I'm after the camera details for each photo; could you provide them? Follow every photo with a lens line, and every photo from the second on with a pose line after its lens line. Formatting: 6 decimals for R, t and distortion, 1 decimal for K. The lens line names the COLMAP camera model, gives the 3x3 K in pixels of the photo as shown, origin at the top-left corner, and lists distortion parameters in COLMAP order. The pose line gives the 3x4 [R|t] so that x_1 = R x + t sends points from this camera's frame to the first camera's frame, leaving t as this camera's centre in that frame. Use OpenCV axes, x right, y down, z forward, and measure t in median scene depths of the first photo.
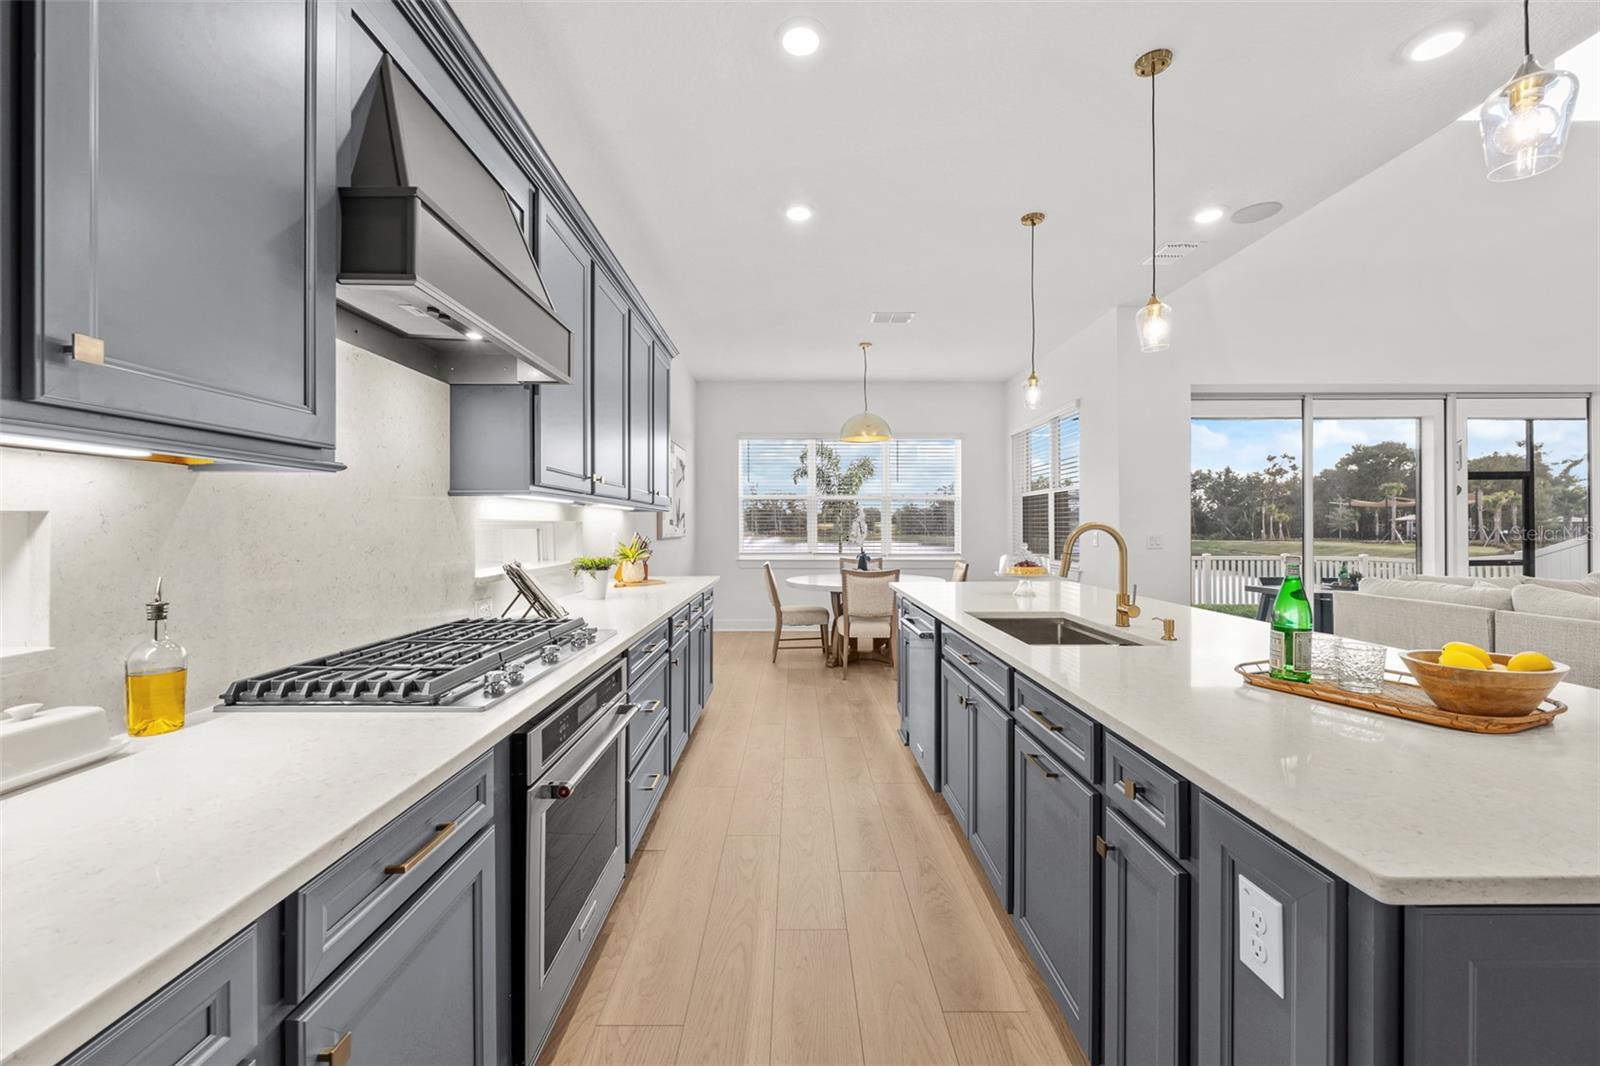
lens RADIAL K [[648.4, 0, 807.8], [0, 648.4, 526.1], [0, 0, 1]] dist [0.000462, 0.000341]
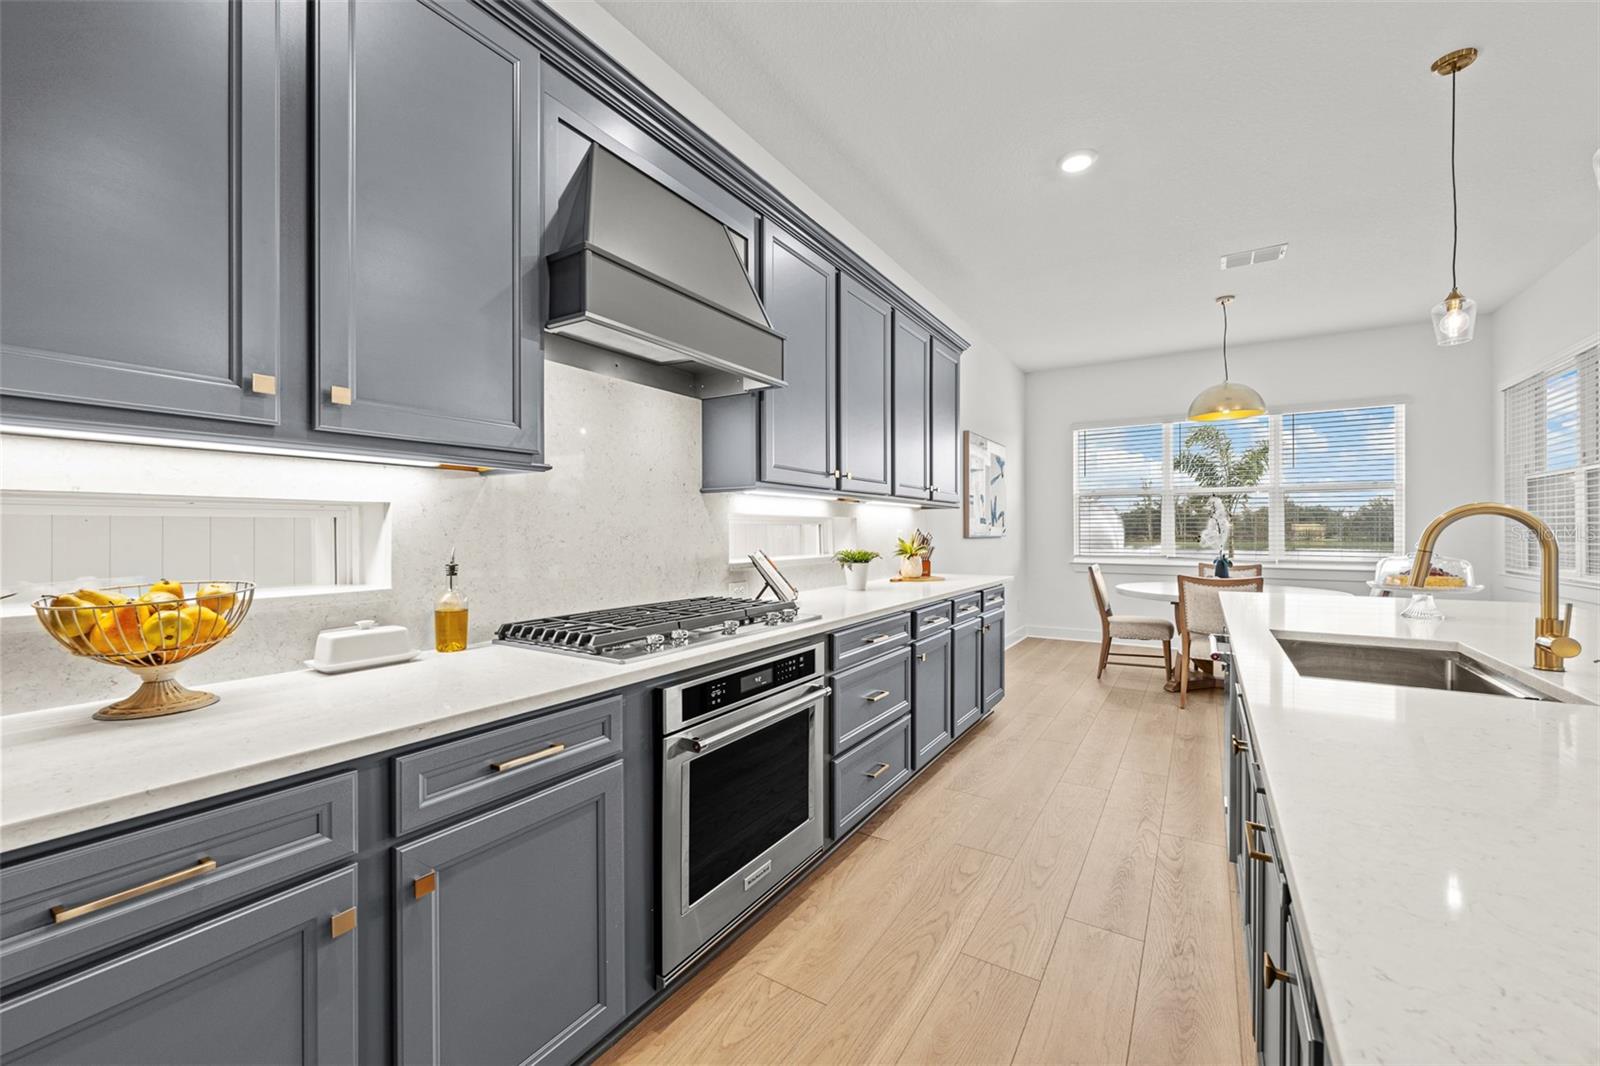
lens RADIAL K [[648.4, 0, 798.4], [0, 648.4, 532.0], [0, 0, 1]] dist [0.000462, 0.000341]
pose [[0.836610, 0.000228, -0.547799, 0.193789], [0.001382, 0.999996, 0.002528, 0.016970], [0.547797, -0.002872, 0.836606, 0.077787]]
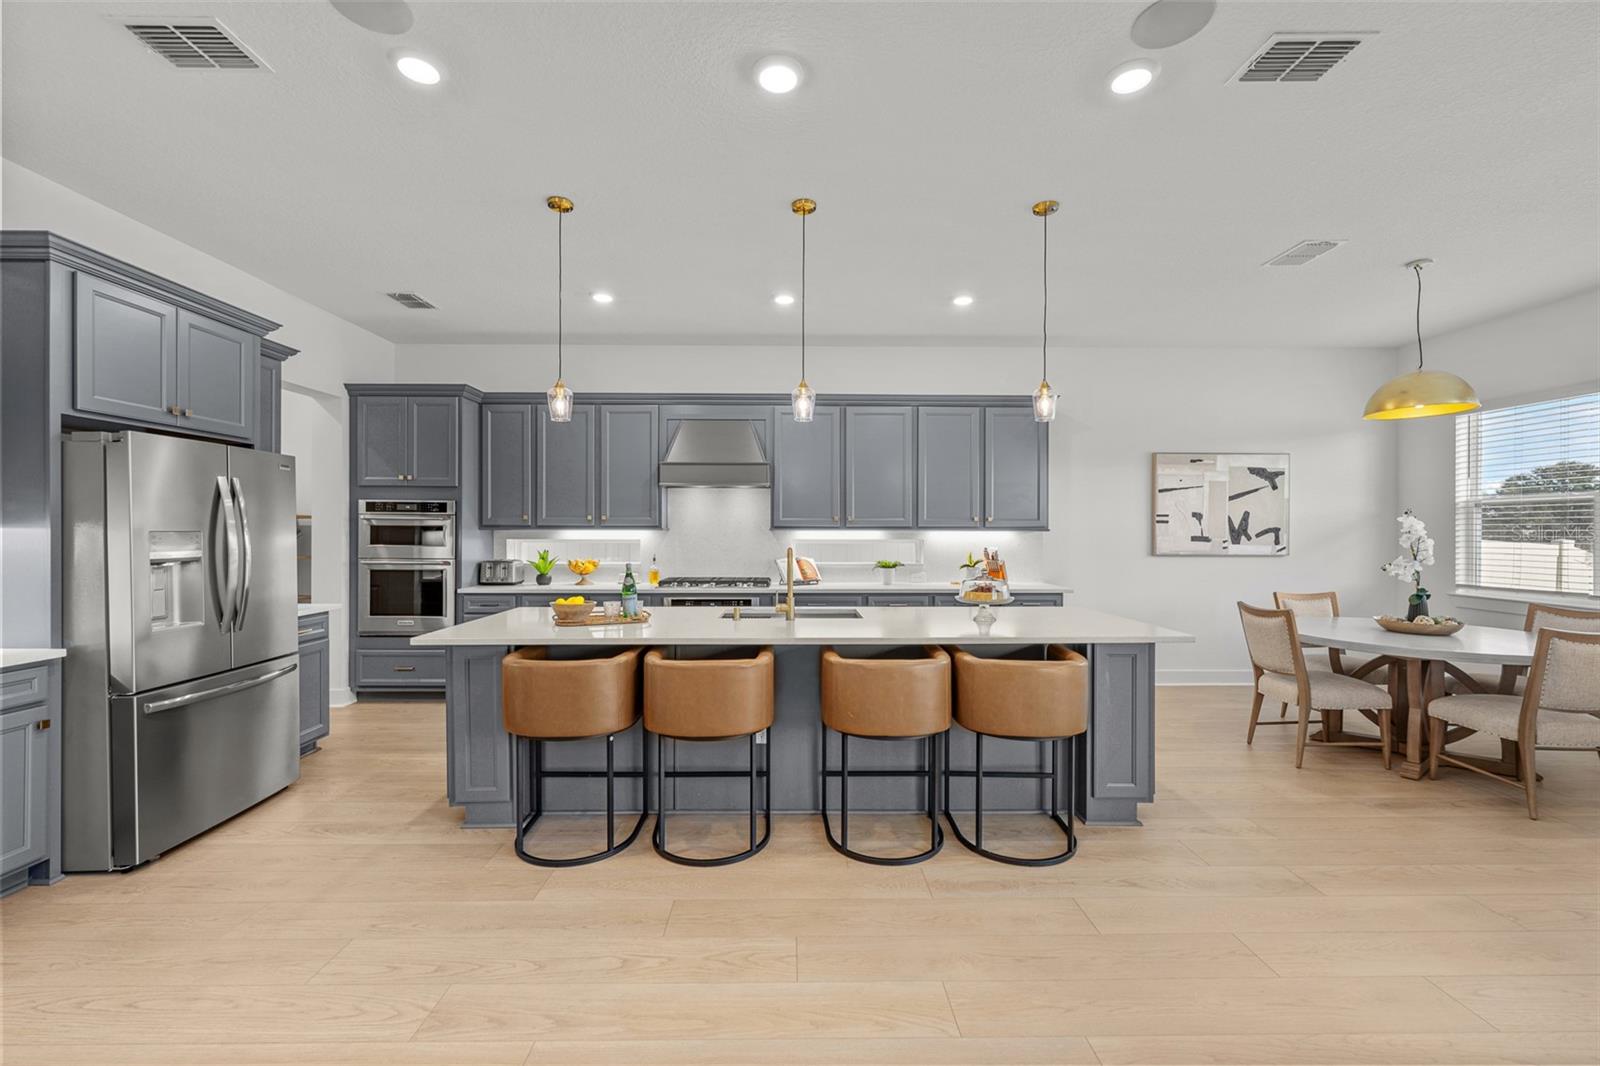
lens RADIAL K [[661.5, 0, 804.2], [0, 661.5, 534.7], [0, 0, 1]] dist [0.000478, 0.000513]
pose [[-0.007664, 0.007567, -0.999942, 1.675636], [-0.000585, 0.999971, 0.007572, -0.040552], [0.999970, 0.000643, -0.007660, 0.895274]]
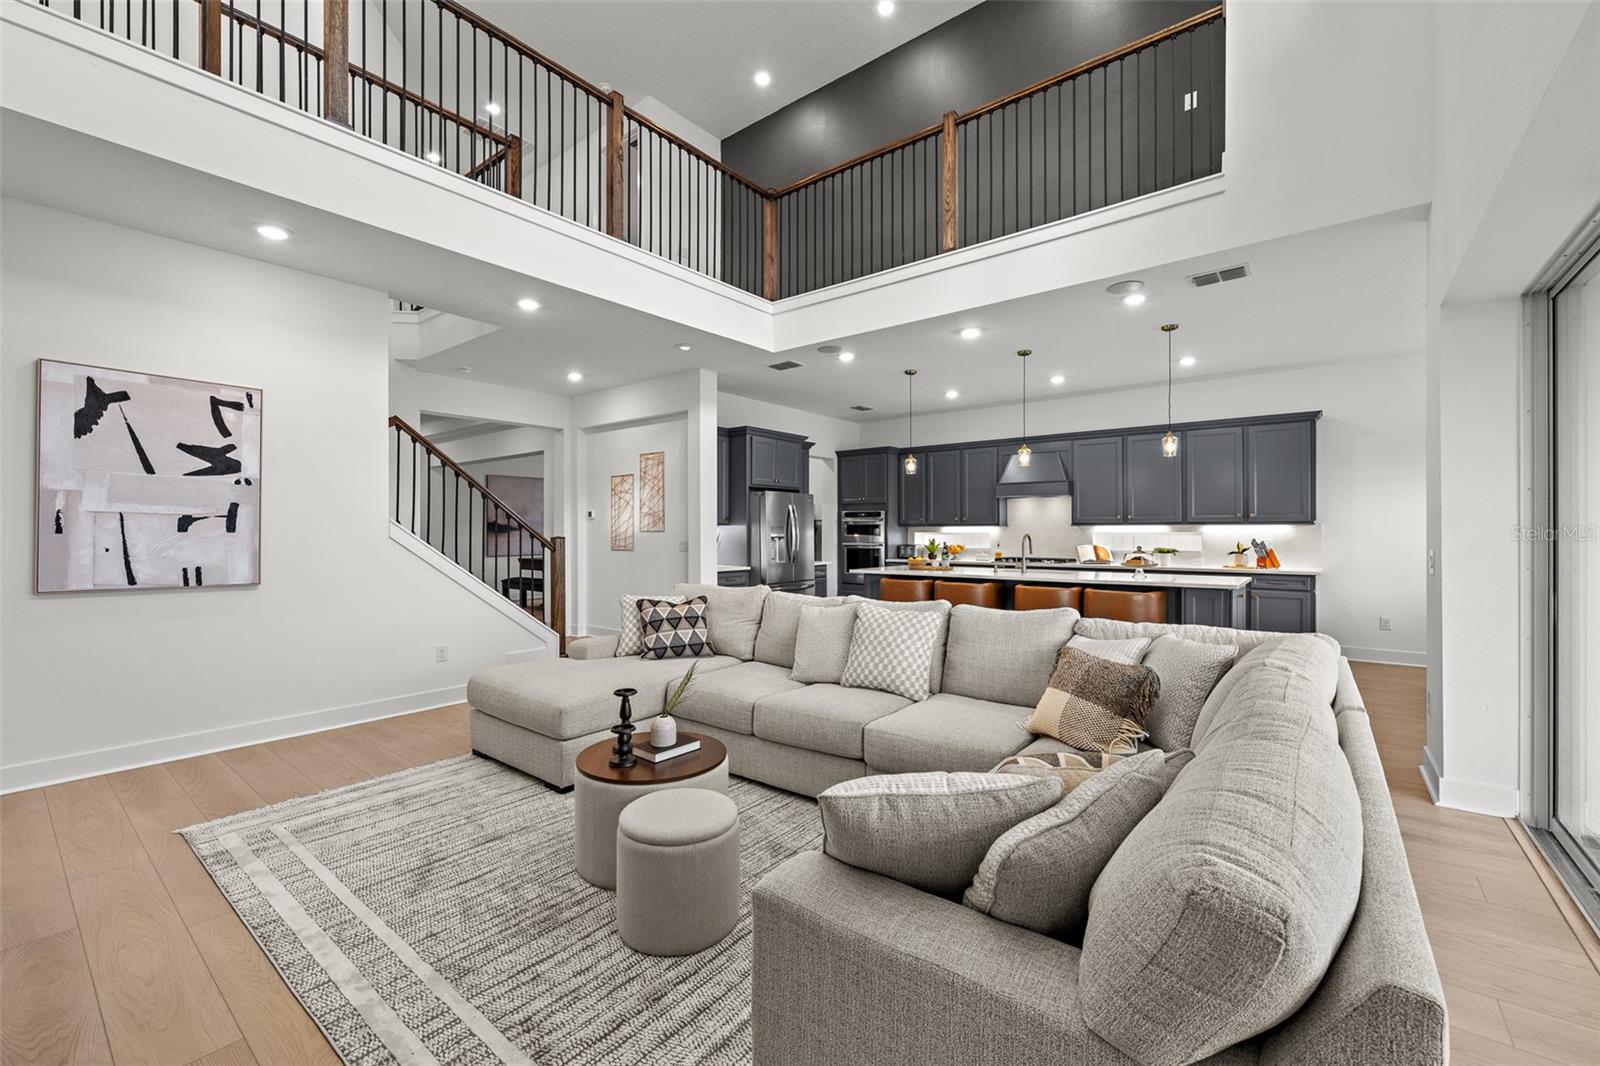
lens RADIAL K [[661.5, 0, 795.0], [0, 661.5, 527.9], [0, 0, 1]] dist [0.000478, 0.000513]
pose [[-0.649032, -0.000200, -0.760761, 2.695943], [0.003991, 0.999985, -0.003668, -0.022422], [0.760751, -0.005416, -0.649021, 1.749105]]
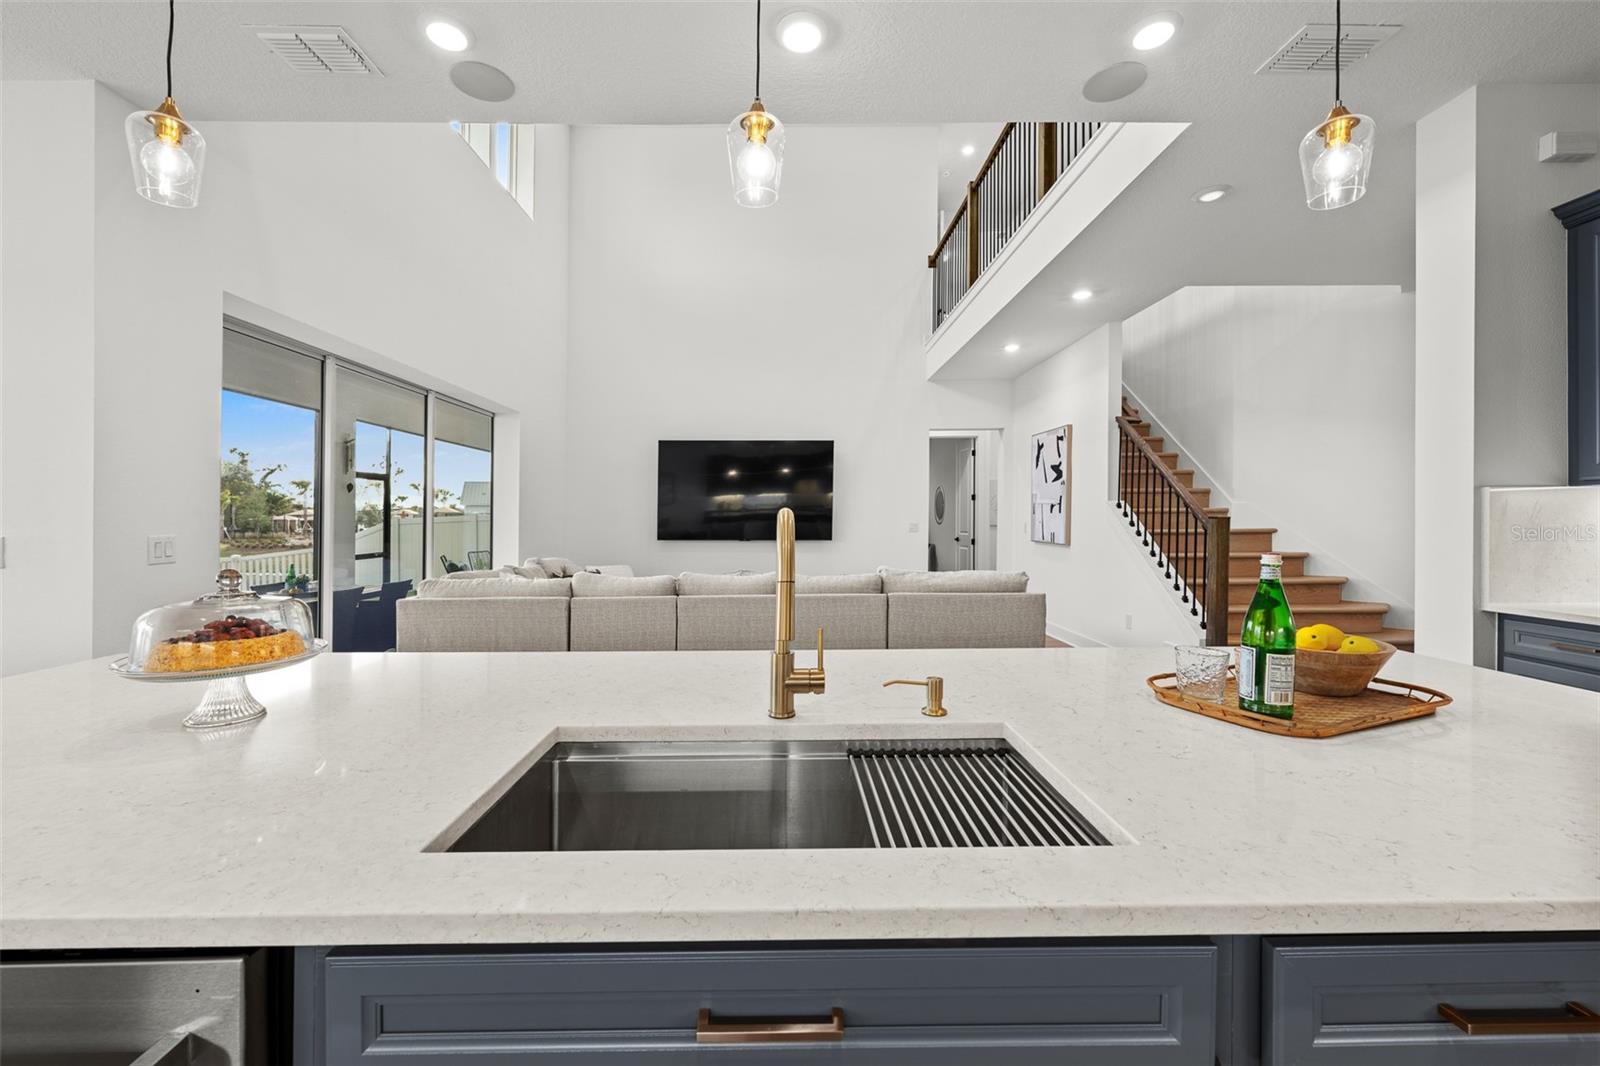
lens RADIAL K [[648.4, 0, 779.4], [0, 648.4, 512.4], [0, 0, 1]] dist [0.000462, 0.000341]
pose [[0.022899, 0.011248, 0.999675, -0.010218], [0.007650, 0.999905, -0.011426, 0.002702], [-0.999709, 0.007909, 0.022811, 0.857175]]
